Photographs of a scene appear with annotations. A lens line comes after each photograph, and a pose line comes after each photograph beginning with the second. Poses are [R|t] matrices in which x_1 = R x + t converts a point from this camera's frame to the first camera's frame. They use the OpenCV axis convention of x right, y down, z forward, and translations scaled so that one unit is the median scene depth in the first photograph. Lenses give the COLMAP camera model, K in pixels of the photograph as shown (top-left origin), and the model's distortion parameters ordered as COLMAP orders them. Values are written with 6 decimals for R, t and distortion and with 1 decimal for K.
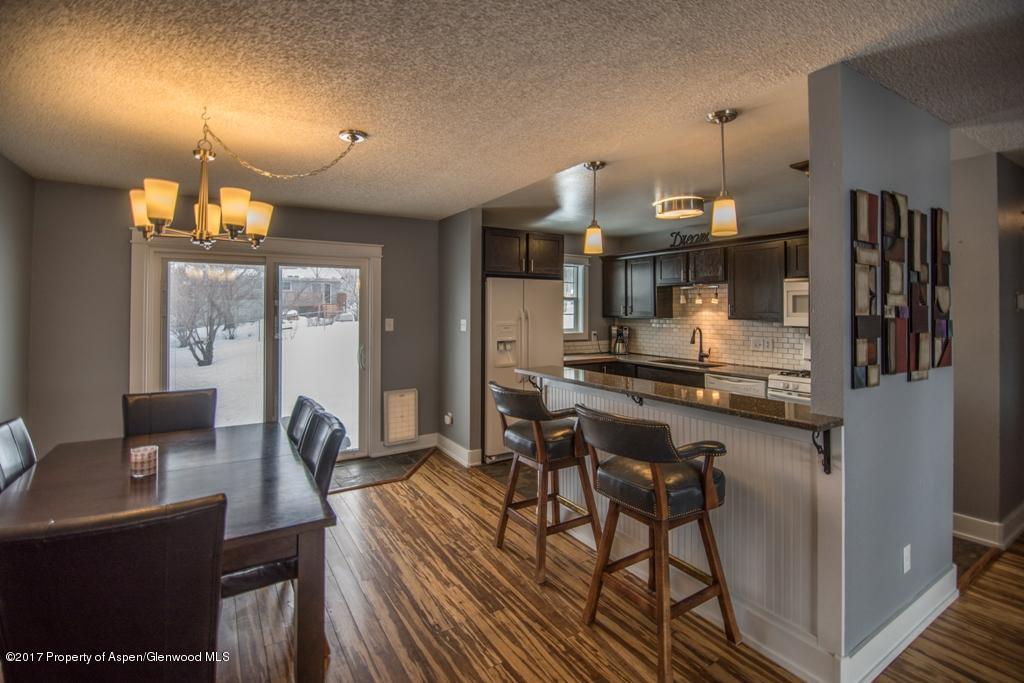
lens RADIAL K [[476.5, 0, 511.5], [0, 476.5, 304.1], [0, 0, 1]] dist [-0.005765, -0.001224]
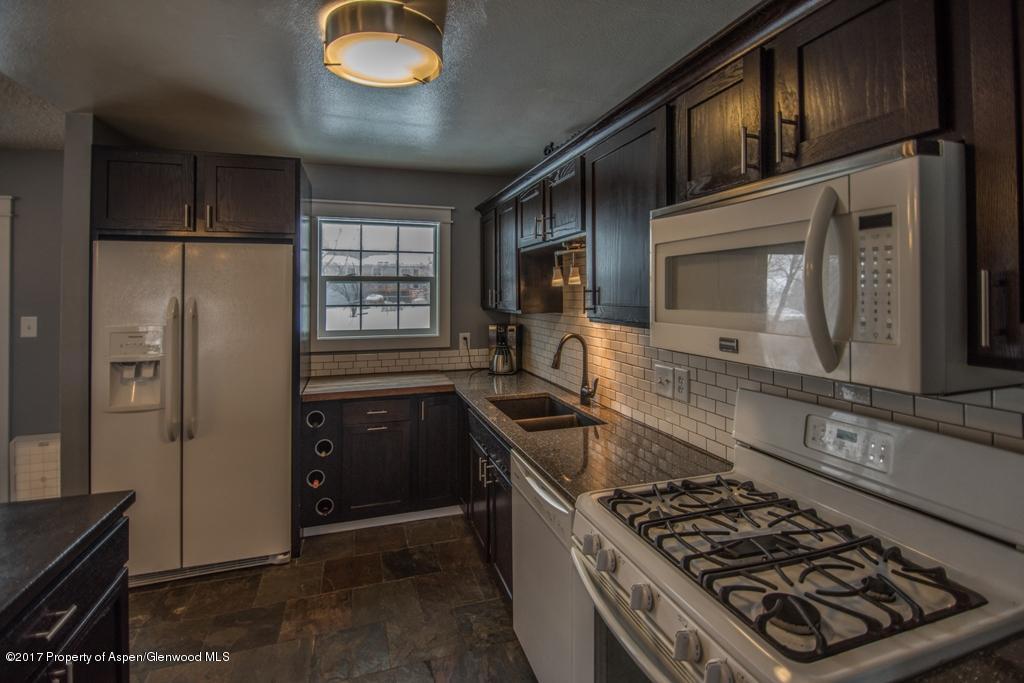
lens RADIAL K [[476.5, 0, 503.8], [0, 476.5, 284.1], [0, 0, 1]] dist [-0.005765, -0.001224]
pose [[0.969813, -0.014446, -0.243423, 0.451028], [0.012068, 0.999864, -0.011255, 0.002701], [0.243553, 0.007978, 0.969855, 0.521819]]
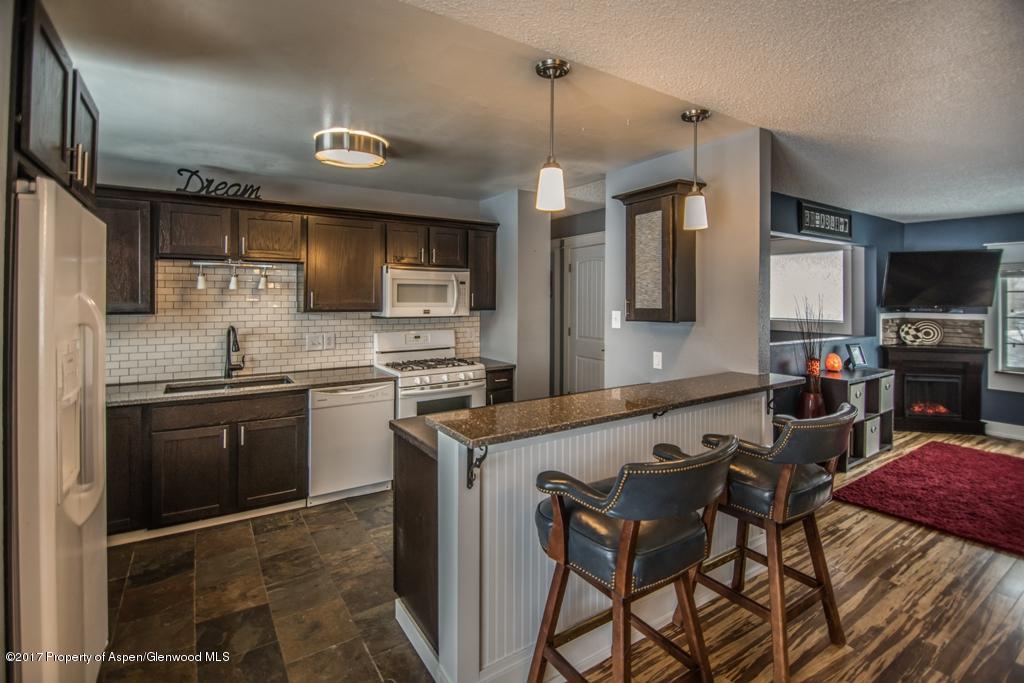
lens RADIAL K [[476.5, 0, 493.6], [0, 476.5, 302.8], [0, 0, 1]] dist [-0.005765, -0.001224]
pose [[0.004903, -0.008093, 0.999955, -0.265374], [-0.010308, 0.999914, 0.008143, 0.007957], [-0.999935, -0.010347, 0.004819, 0.648355]]
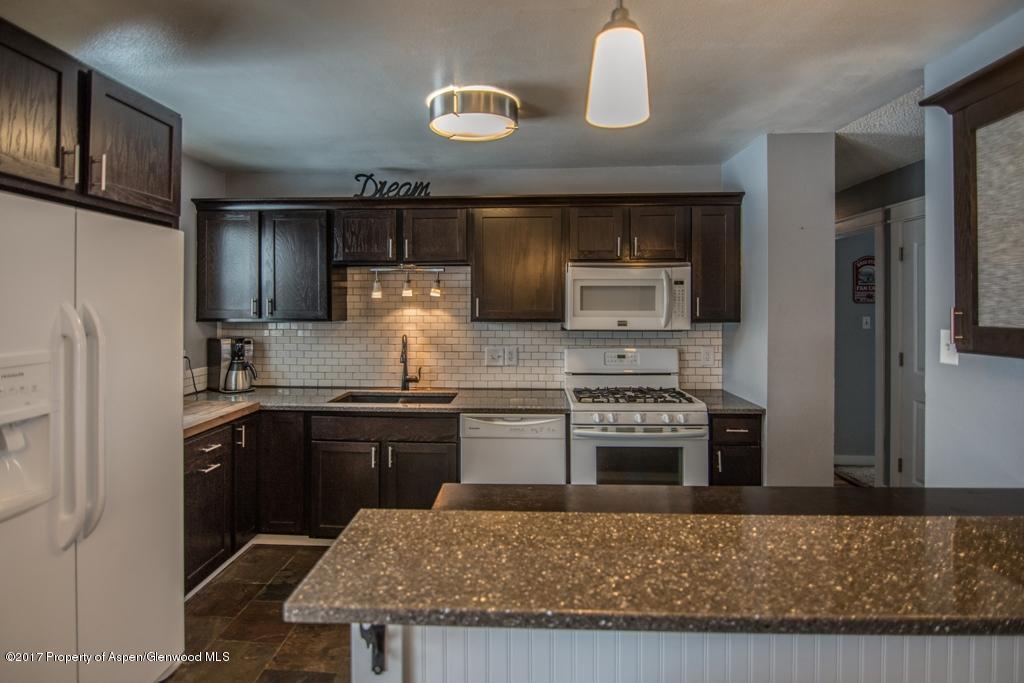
lens RADIAL K [[506.6, 0, 498.3], [0, 506.6, 305.8], [0, 0, 1]] dist [-0.014030, -0.005194]
pose [[0.582041, -0.002937, 0.813154, -0.070066], [-0.006290, 0.999947, 0.008114, 0.005104], [-0.813135, -0.009837, 0.581992, 0.532278]]
